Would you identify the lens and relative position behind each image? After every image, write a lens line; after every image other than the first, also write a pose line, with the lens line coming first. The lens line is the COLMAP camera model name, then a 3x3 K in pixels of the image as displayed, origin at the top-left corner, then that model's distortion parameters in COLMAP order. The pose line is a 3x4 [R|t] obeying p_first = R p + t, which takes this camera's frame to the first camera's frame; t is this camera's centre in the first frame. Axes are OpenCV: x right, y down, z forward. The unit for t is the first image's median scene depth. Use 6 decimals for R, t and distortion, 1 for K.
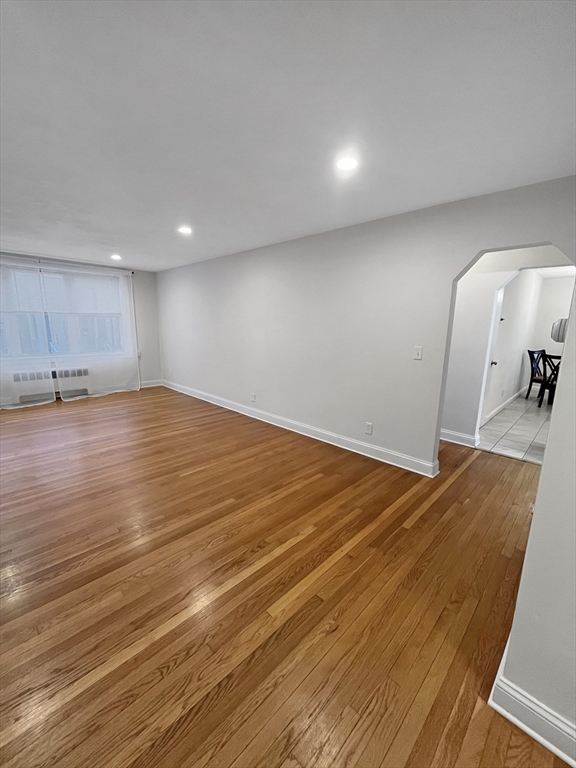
lens RADIAL K [[311.7, 0, 288.0], [0, 311.7, 384.0], [0, 0, 1]] dist [-0.000778, -0.000138]
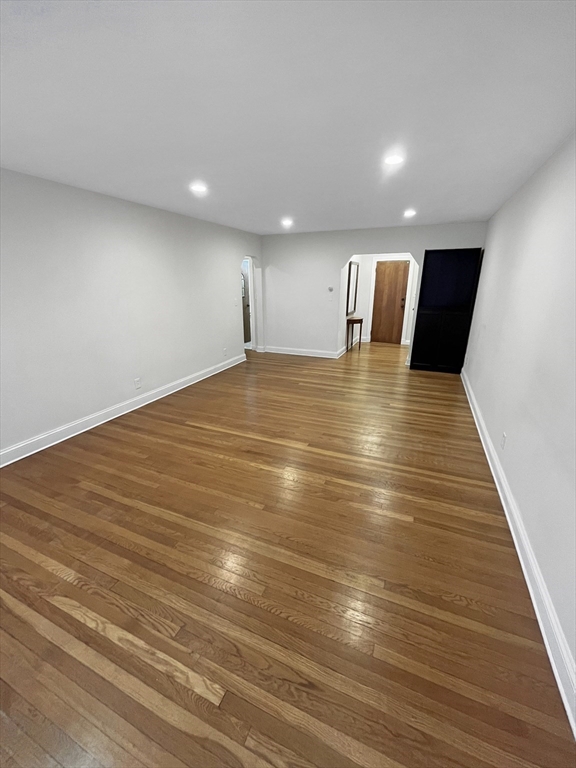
lens RADIAL K [[311.7, 0, 288.0], [0, 311.7, 384.0], [0, 0, 1]] dist [-0.000778, -0.000138]
pose [[-0.364879, -0.304268, 0.879934, -1.190743], [0.176903, 0.905221, 0.386368, -0.247957], [-0.914095, 0.296640, -0.276470, 1.029167]]
